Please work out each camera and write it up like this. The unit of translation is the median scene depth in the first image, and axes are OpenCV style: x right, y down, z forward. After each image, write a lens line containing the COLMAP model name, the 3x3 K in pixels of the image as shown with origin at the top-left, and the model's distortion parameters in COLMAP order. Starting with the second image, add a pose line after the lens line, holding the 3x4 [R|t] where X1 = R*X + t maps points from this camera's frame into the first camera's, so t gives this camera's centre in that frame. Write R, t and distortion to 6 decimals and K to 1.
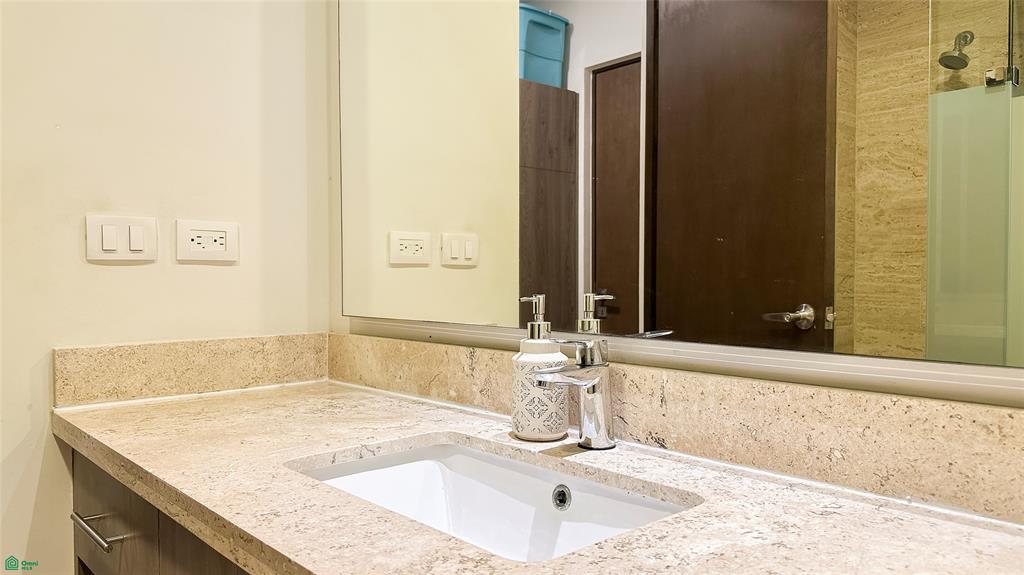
lens RADIAL K [[765.1, 0, 510.3], [0, 765.1, 284.4], [0, 0, 1]] dist [0.042525, -0.017581]
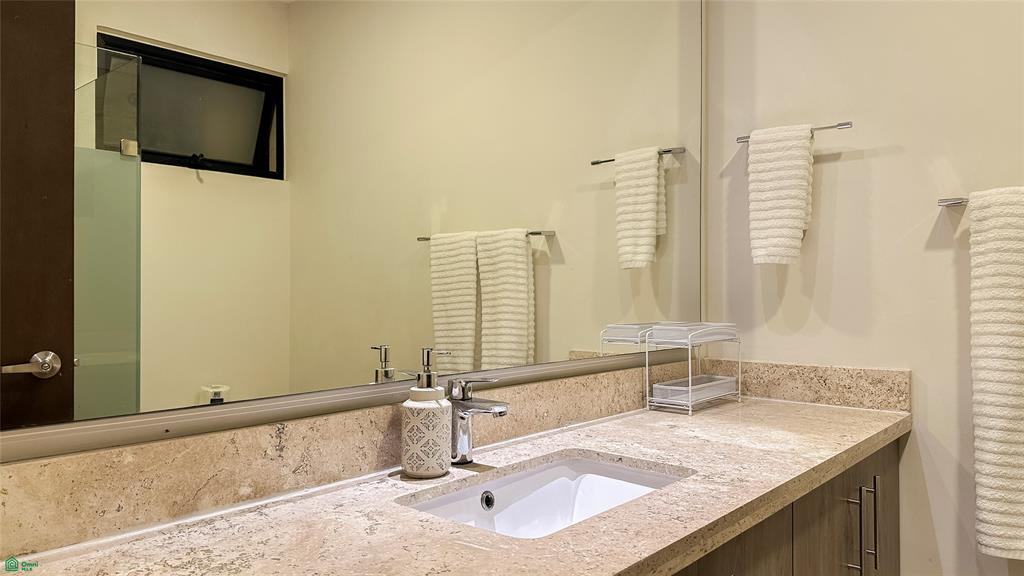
lens RADIAL K [[765.1, 0, 510.6], [0, 765.1, 290.1], [0, 0, 1]] dist [0.042525, -0.017581]
pose [[-0.158547, 0.003363, 0.987346, -1.245789], [0.017870, 0.999840, -0.000536, -0.080849], [-0.987190, 0.017559, -0.158581, 1.175481]]
